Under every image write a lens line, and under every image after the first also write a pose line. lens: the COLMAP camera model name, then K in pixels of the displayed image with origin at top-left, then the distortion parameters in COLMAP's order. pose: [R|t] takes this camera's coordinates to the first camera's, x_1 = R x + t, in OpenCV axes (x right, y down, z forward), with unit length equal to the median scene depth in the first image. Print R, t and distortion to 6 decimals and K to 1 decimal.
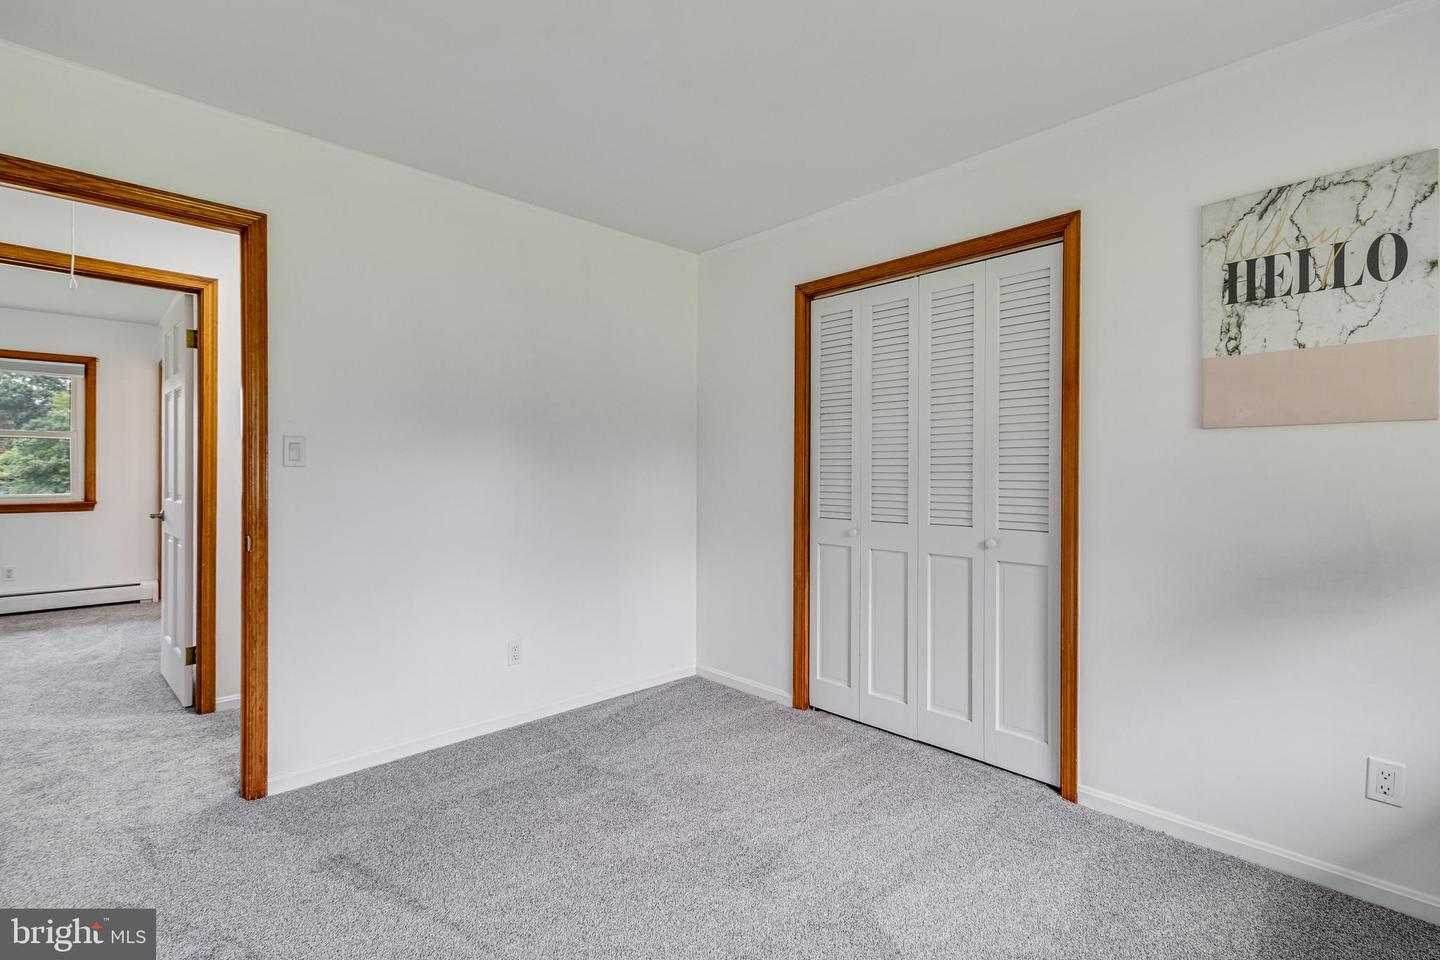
lens RADIAL K [[663.0, 0, 716.2], [0, 663.0, 469.9], [0, 0, 1]] dist [0.002853, -0.000034]
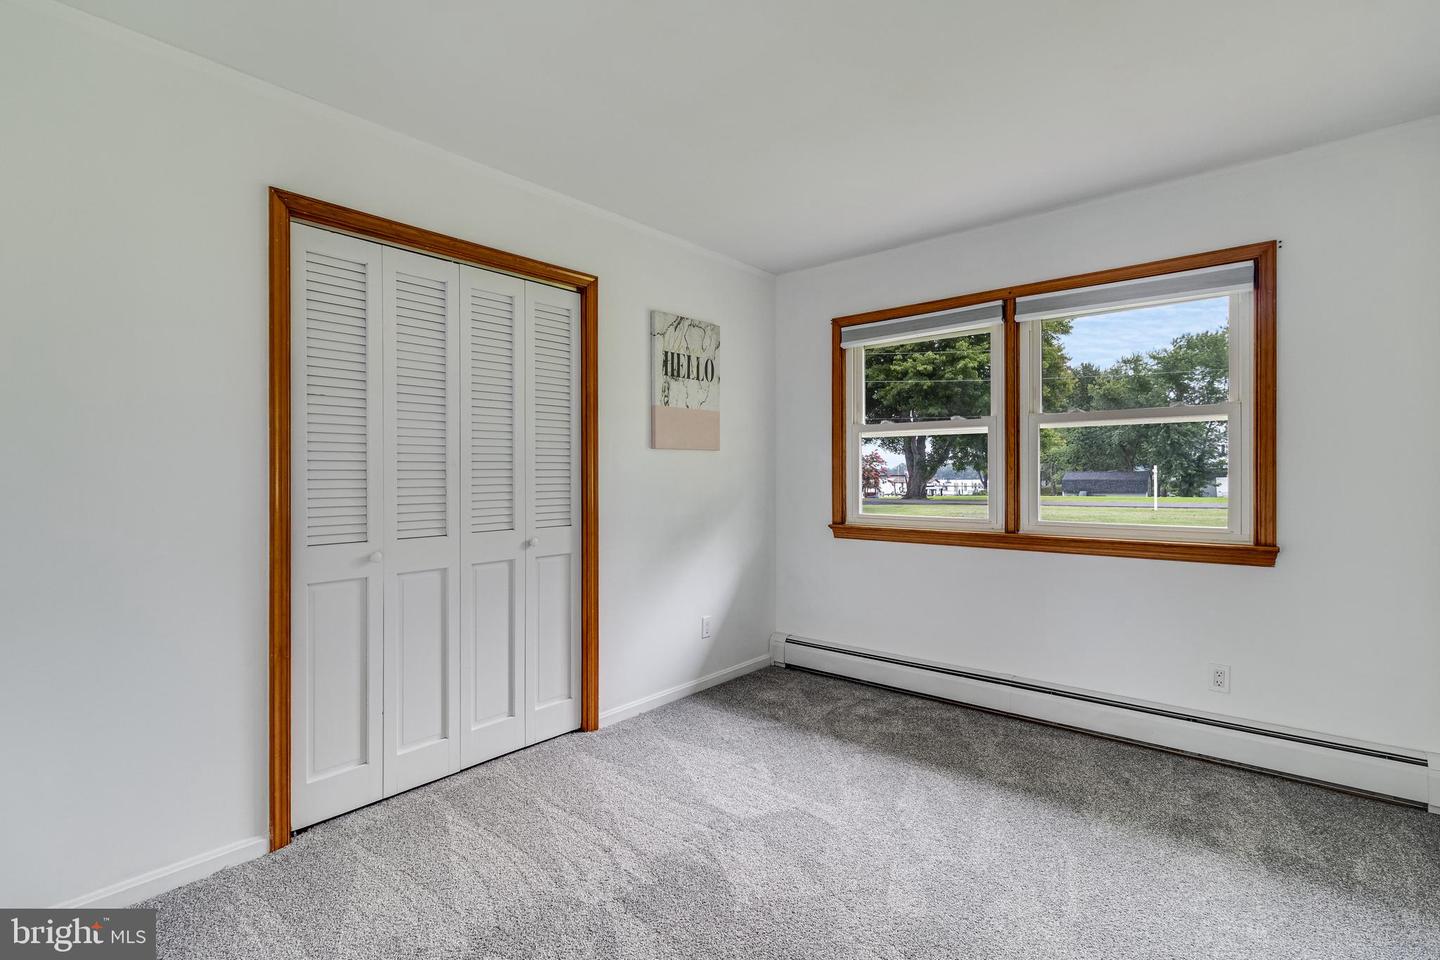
lens RADIAL K [[663.0, 0, 716.0], [0, 663.0, 480.0], [0, 0, 1]] dist [0.002853, -0.000034]
pose [[-0.101949, -0.005234, 0.994776, -0.756039], [0.007897, 0.999950, 0.006071, 0.004649], [-0.994758, 0.008475, -0.101903, 0.871612]]
